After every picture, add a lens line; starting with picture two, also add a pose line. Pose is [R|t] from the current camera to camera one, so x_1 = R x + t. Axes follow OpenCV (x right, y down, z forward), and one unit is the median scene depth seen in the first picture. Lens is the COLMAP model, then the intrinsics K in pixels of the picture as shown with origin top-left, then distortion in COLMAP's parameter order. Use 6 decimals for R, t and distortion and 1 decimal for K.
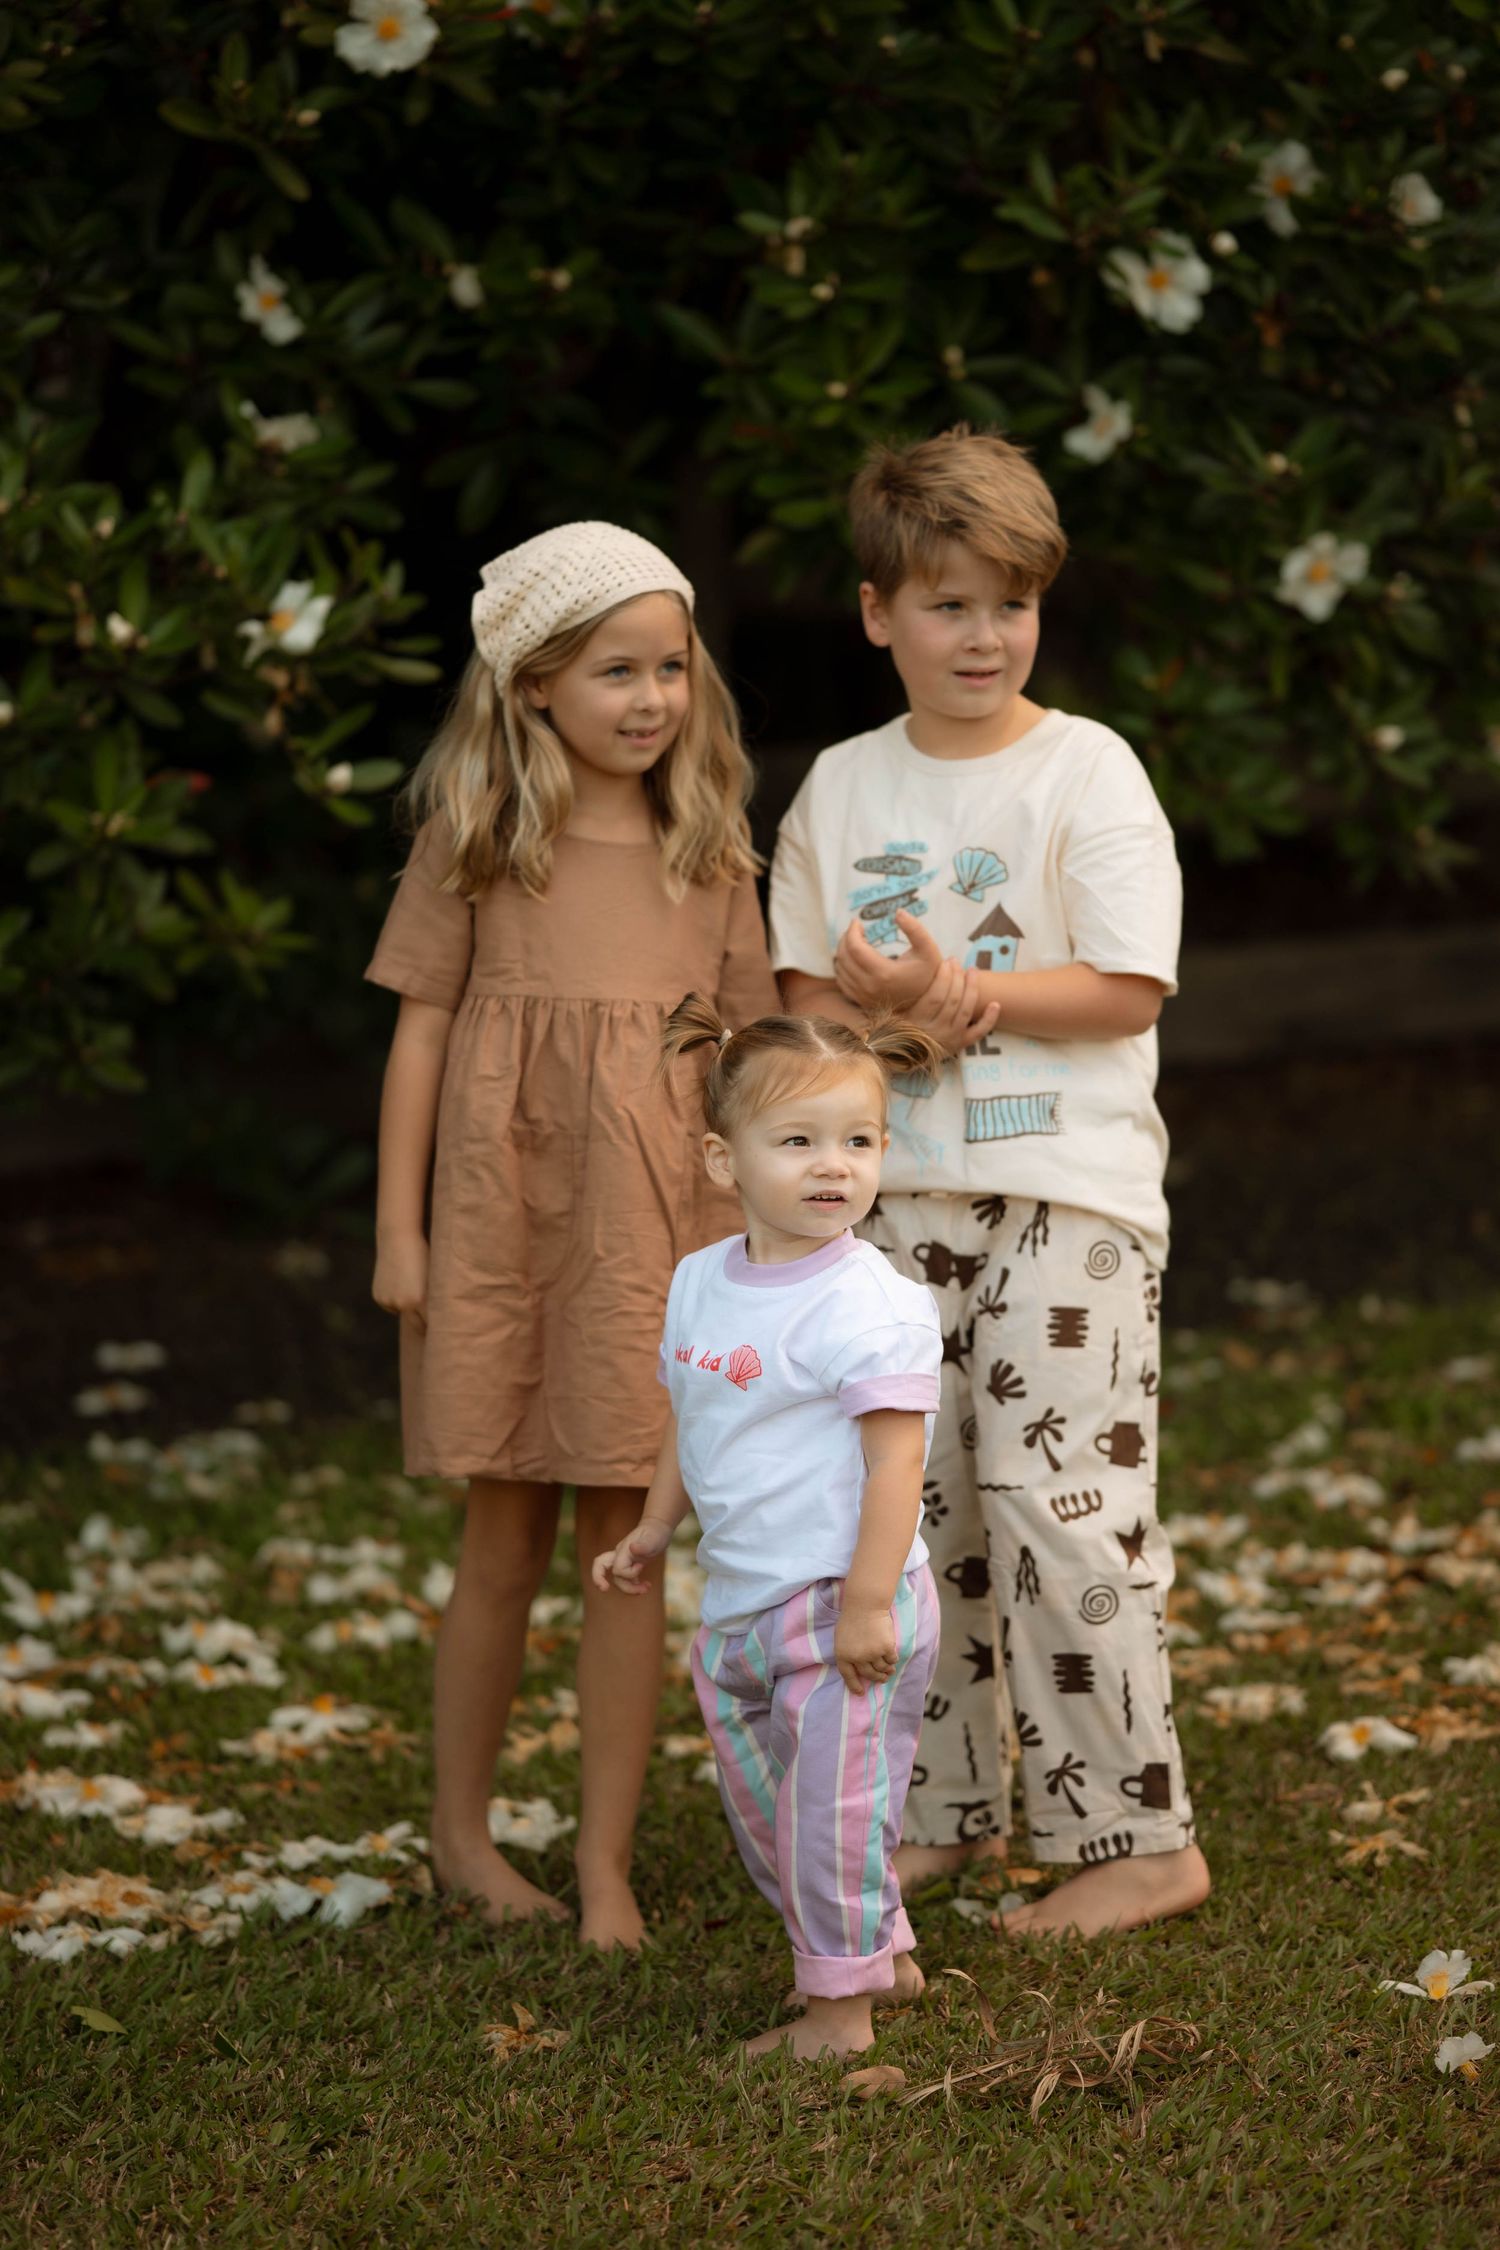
lens RADIAL K [[5764.1, 0, 729.8], [0, 5764.1, 1138.8], [0, 0, 1]] dist [0.000766, 0.000000]
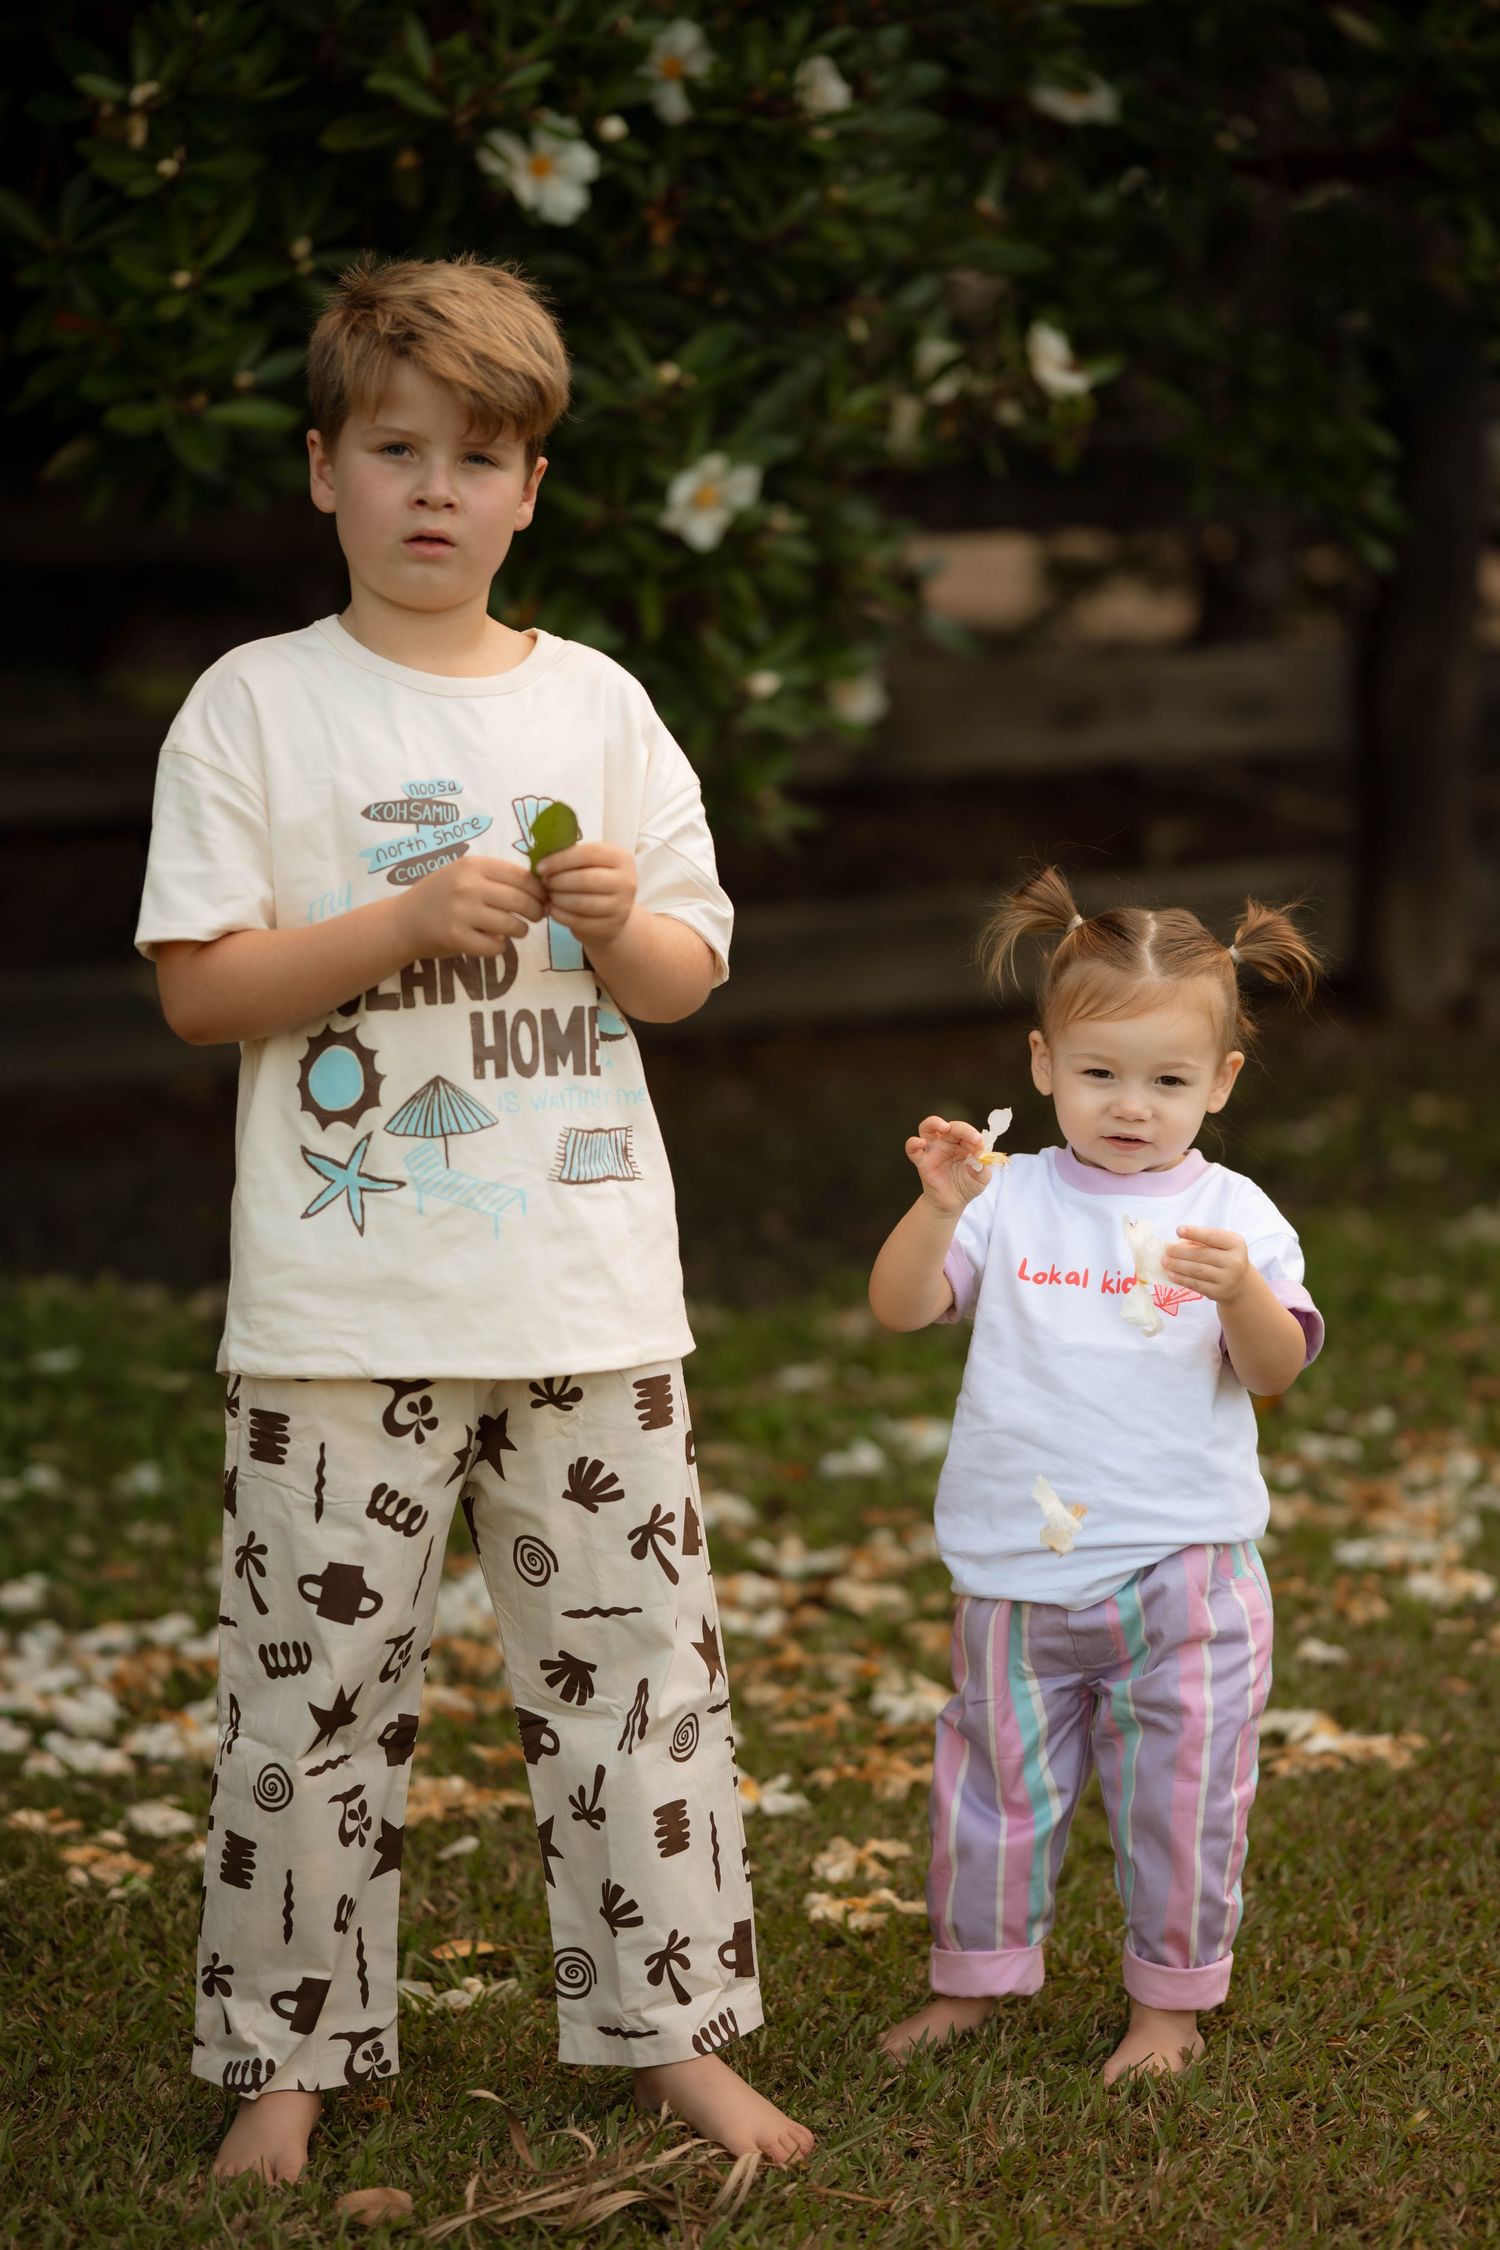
lens RADIAL K [[5764.1, 0, 757.1], [0, 5764.1, 1111.5], [0, 0, 1]] dist [0.000766, 0.000000]
pose [[0.984397, 0.002606, 0.175942, -0.050448], [-0.000979, 0.999956, -0.009336, 0.007083], [-0.175958, 0.009018, 0.984356, 0.108968]]
